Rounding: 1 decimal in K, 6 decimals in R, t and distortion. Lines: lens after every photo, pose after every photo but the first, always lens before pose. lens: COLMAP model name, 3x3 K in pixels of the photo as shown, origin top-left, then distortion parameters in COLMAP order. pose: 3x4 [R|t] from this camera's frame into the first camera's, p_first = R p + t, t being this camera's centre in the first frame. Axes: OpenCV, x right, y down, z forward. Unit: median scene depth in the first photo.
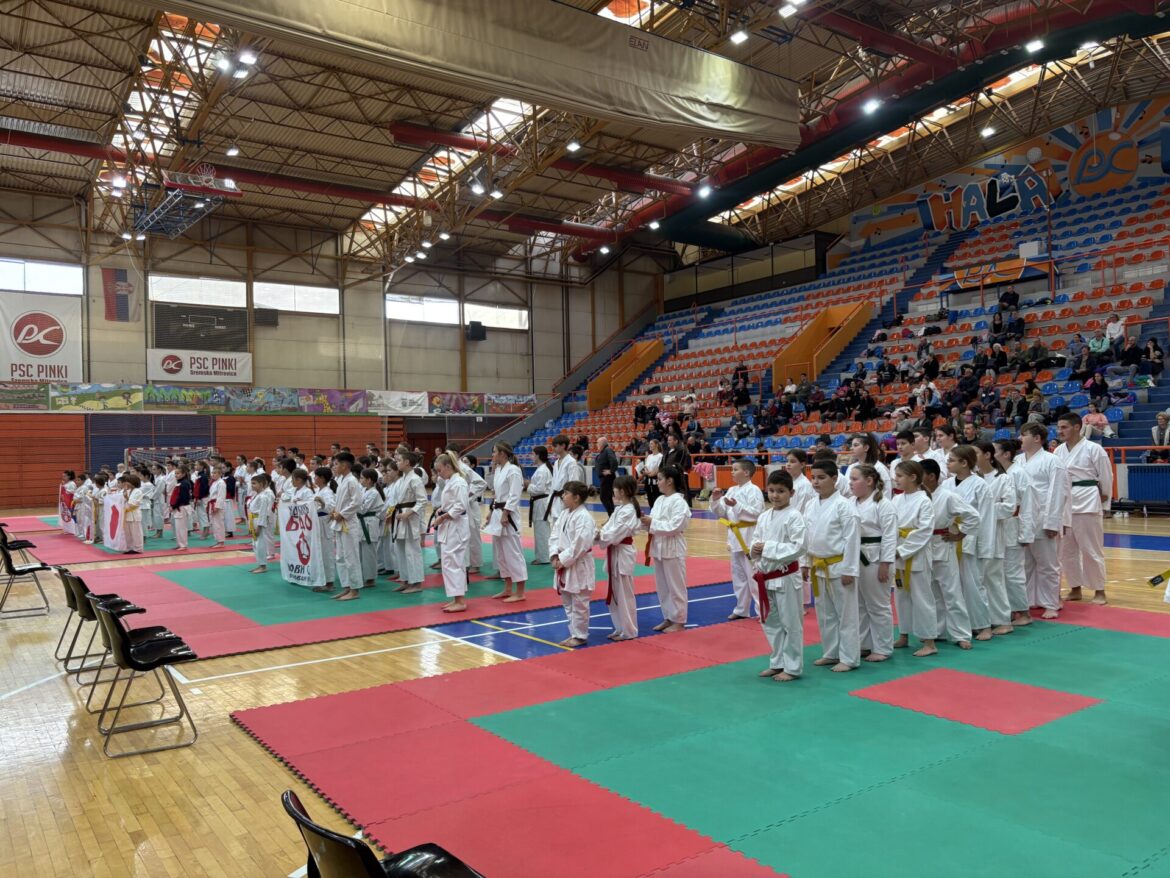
lens RADIAL K [[888.7, 0, 585.0], [0, 888.7, 439.0], [0, 0, 1]] dist [0.058520, -0.139111]
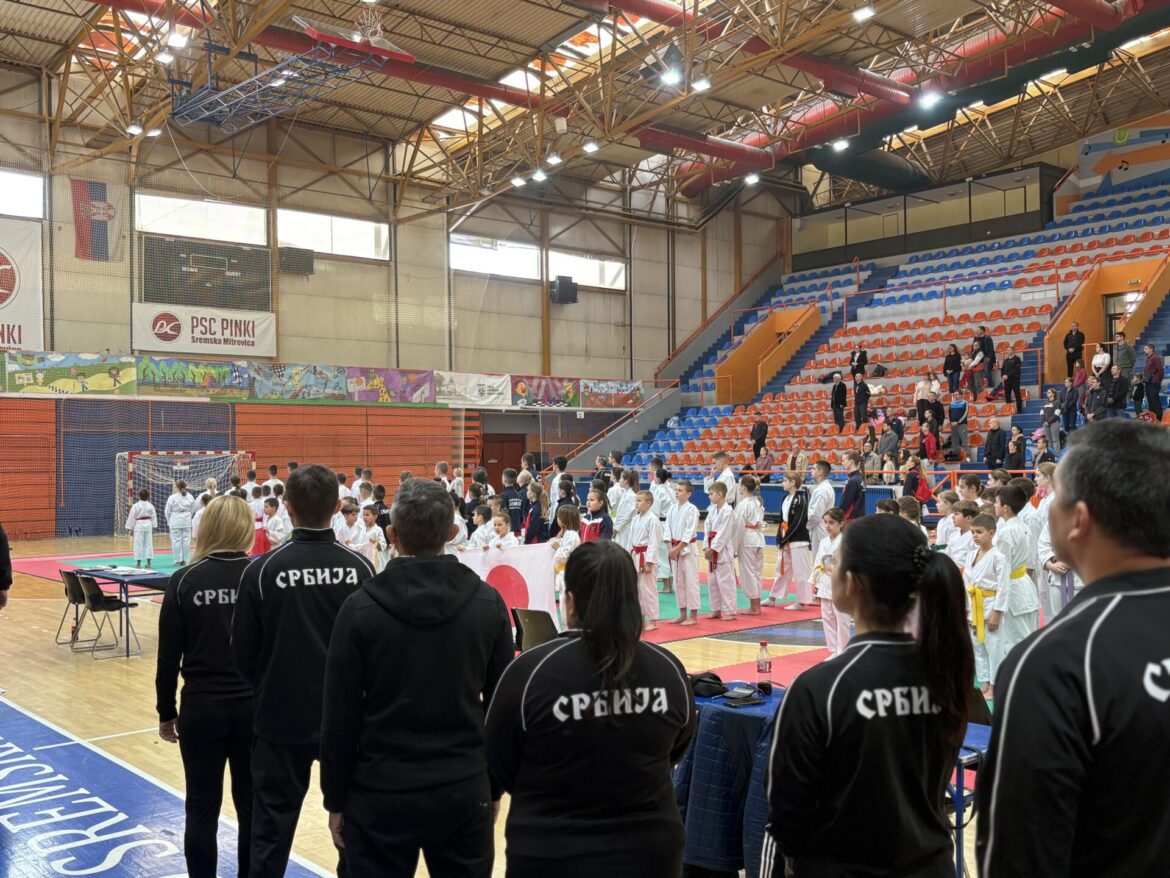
lens RADIAL K [[1153.8, 0, 585.0], [0, 1153.8, 439.0], [0, 0, 1]] dist [0.096193, -0.282181]
pose [[0.996622, 0.012022, 0.081243, -0.196839], [-0.011772, 0.999924, -0.003551, -0.000125], [-0.081279, 0.002583, 0.996688, 0.094776]]
